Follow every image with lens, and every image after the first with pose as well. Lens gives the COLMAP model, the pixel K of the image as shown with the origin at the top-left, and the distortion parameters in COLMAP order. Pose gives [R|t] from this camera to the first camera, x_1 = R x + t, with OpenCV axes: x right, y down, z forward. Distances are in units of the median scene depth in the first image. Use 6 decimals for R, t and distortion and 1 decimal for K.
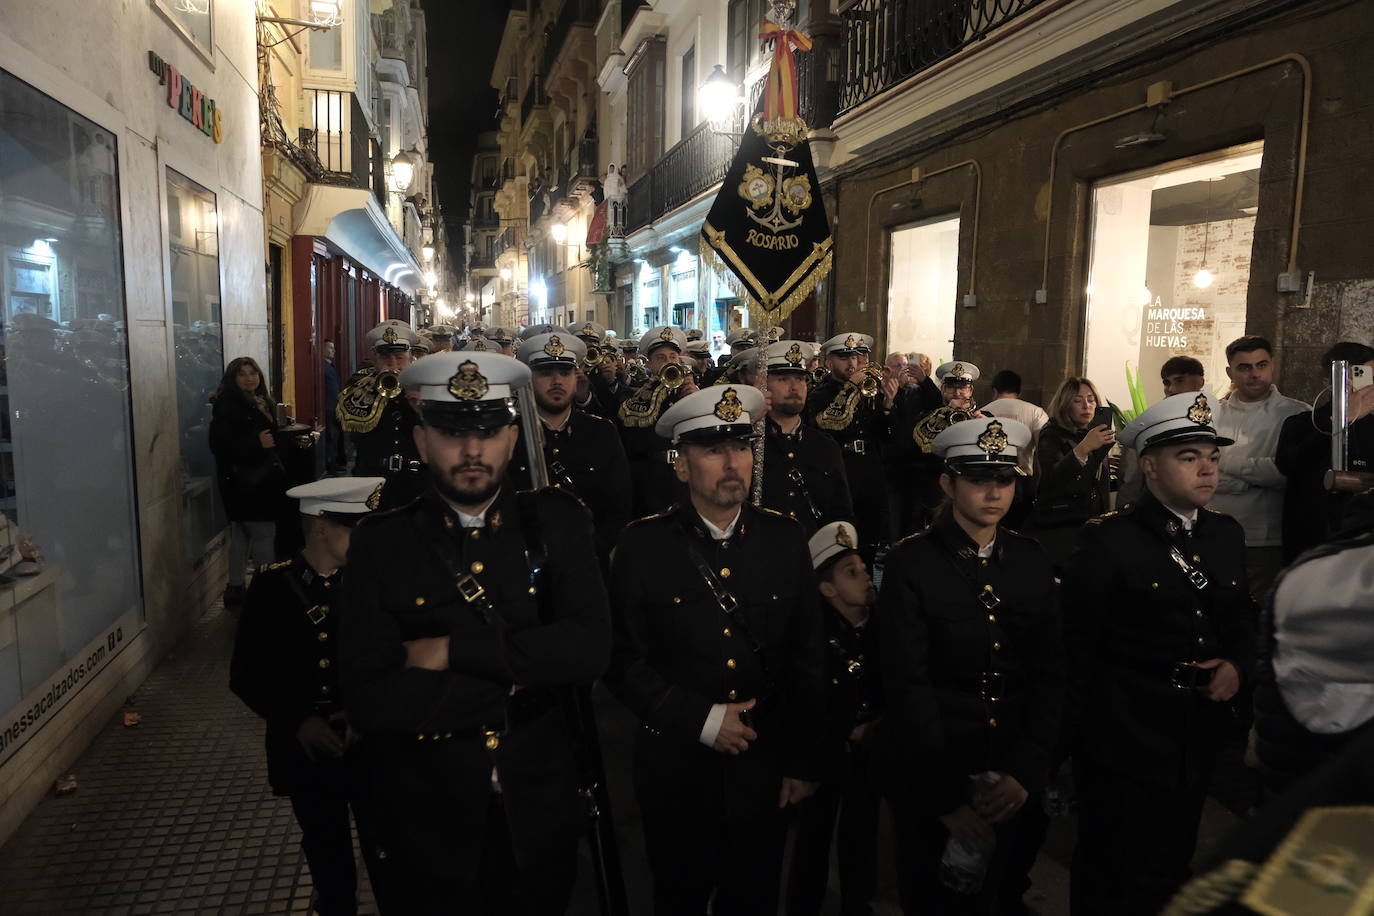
lens RADIAL K [[906.6, 0, 691.7], [0, 906.6, 432.0], [0, 0, 1]] dist [0.000107, 0.007067]
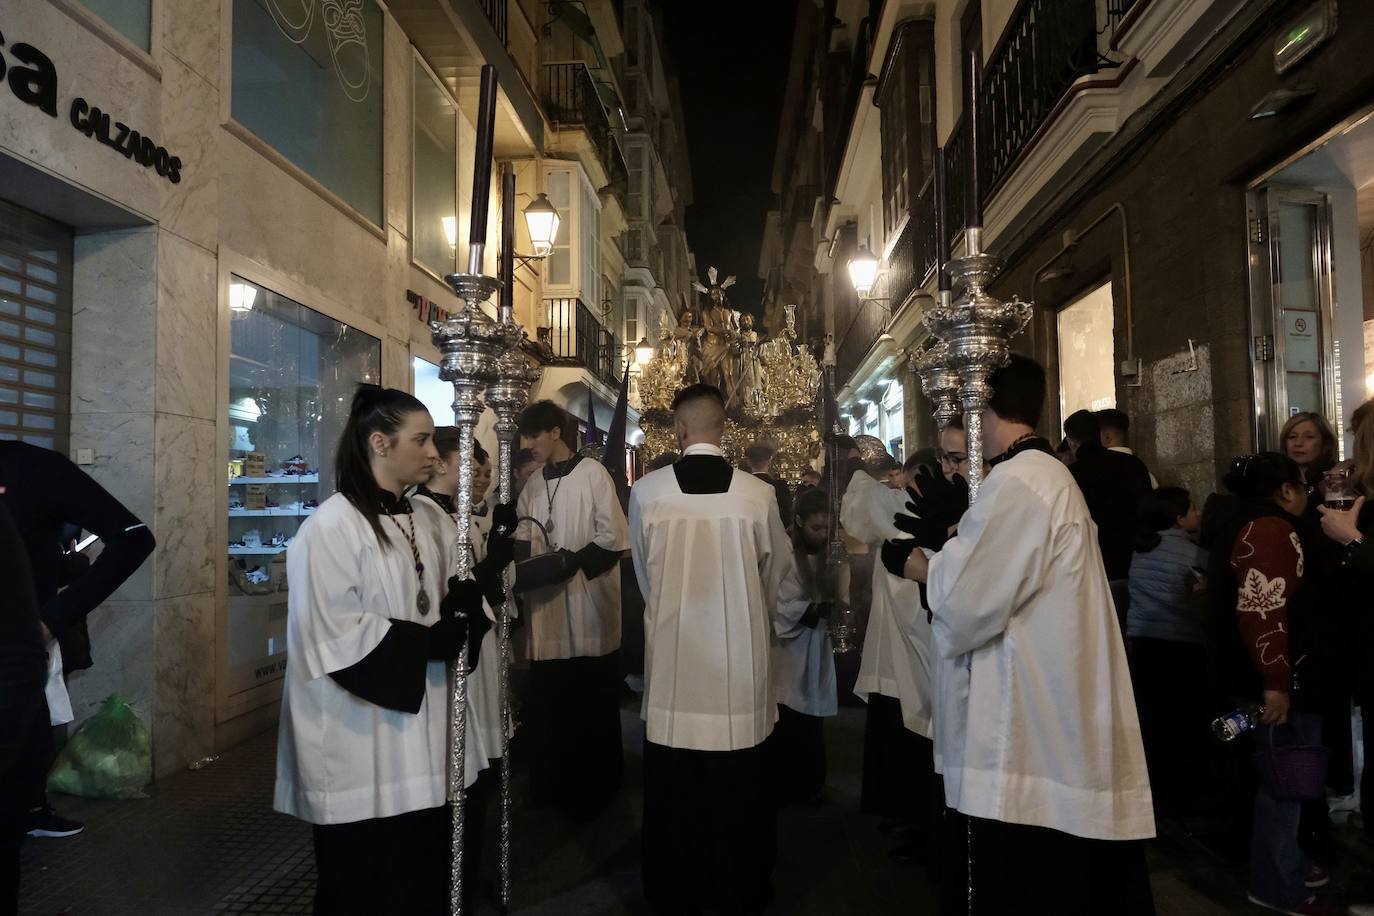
lens RADIAL K [[906.6, 0, 691.7], [0, 906.6, 432.0], [0, 0, 1]] dist [0.000107, 0.007067]
pose [[0.949191, -0.057339, -0.309433, 0.189344], [-0.001446, 0.982456, -0.186487, 0.068127], [0.314698, 0.177459, 0.932456, -0.157099]]
